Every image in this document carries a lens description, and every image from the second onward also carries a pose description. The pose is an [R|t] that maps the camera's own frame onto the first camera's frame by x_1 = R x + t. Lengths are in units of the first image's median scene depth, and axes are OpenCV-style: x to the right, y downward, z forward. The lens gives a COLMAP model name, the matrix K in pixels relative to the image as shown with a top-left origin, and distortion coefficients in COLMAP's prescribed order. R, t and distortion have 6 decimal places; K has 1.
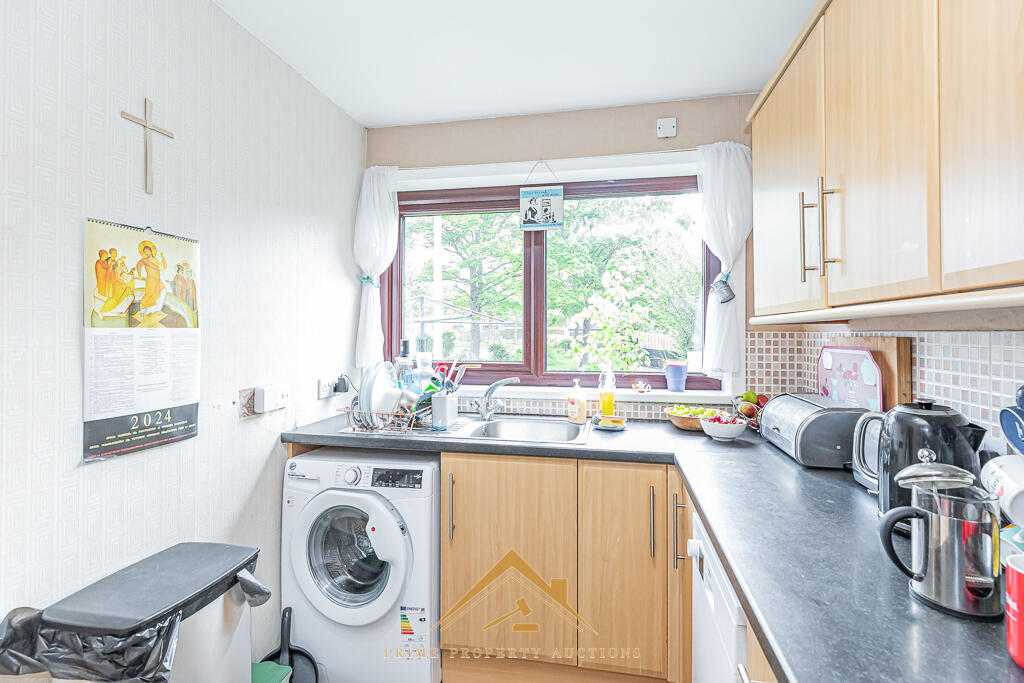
lens RADIAL K [[475.0, 0, 515.2], [0, 475.0, 329.6], [0, 0, 1]] dist [0.002399, 0.000100]
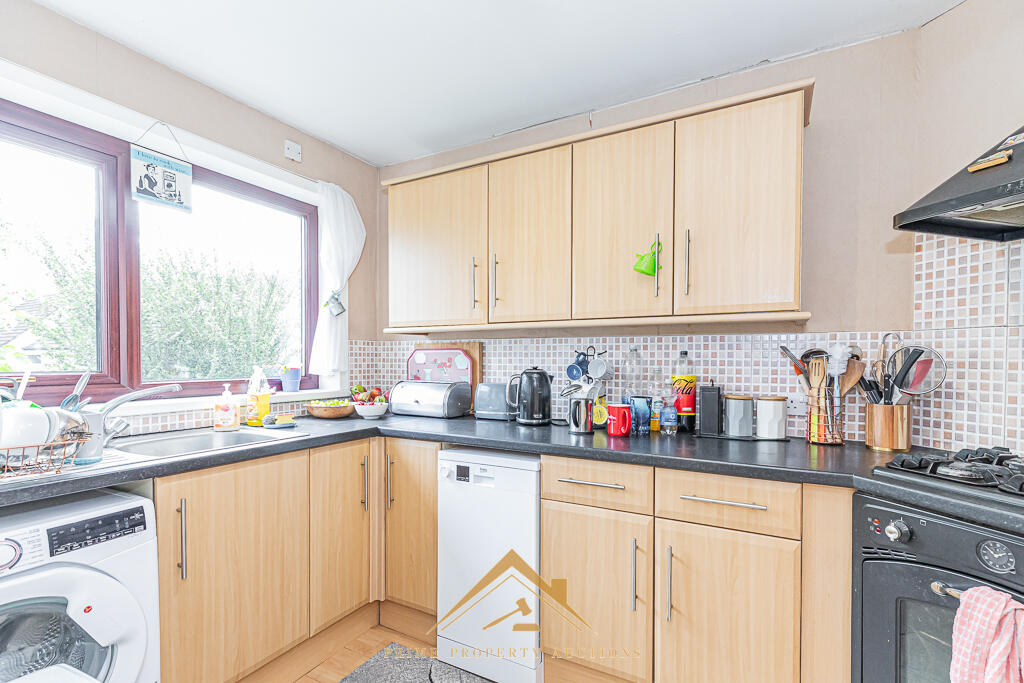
lens RADIAL K [[473.3, 0, 514.1], [0, 473.3, 363.8], [0, 0, 1]] dist [0.000846, -0.000109]
pose [[0.301745, -0.009210, 0.953344, -0.607227], [-0.009494, 0.999875, 0.012665, 0.049451], [-0.953341, -0.012873, 0.301620, 0.190421]]
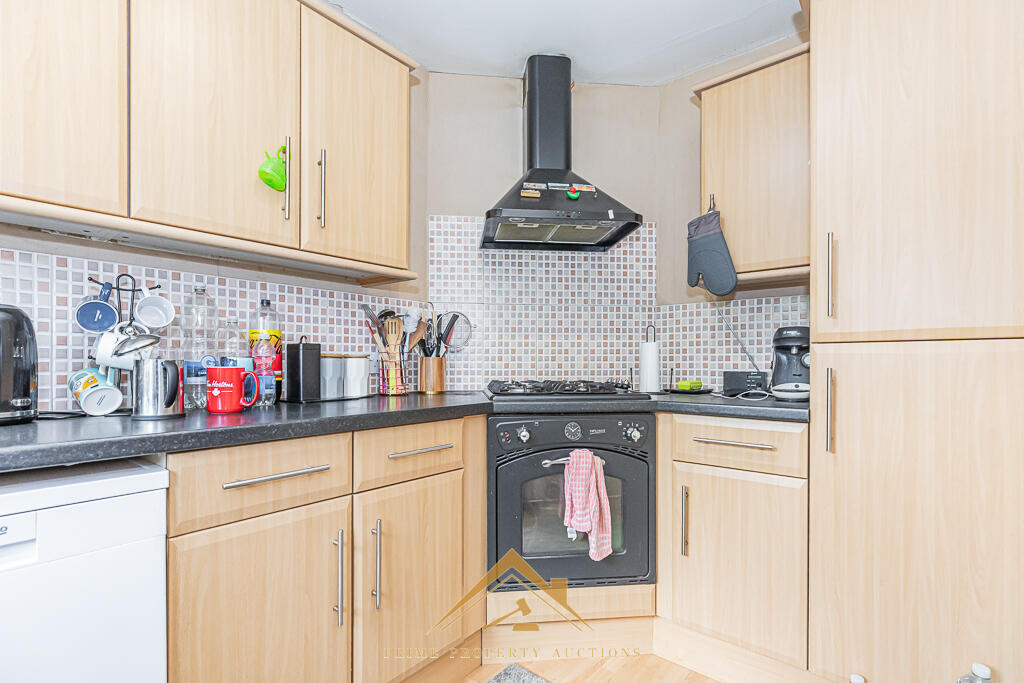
lens RADIAL K [[473.3, 0, 514.1], [0, 473.3, 363.8], [0, 0, 1]] dist [0.000846, -0.000109]
pose [[-0.877835, -0.003505, 0.478951, -0.306726], [-0.003339, 0.999994, 0.001197, 0.129487], [-0.478952, -0.000548, -0.877841, 0.609813]]
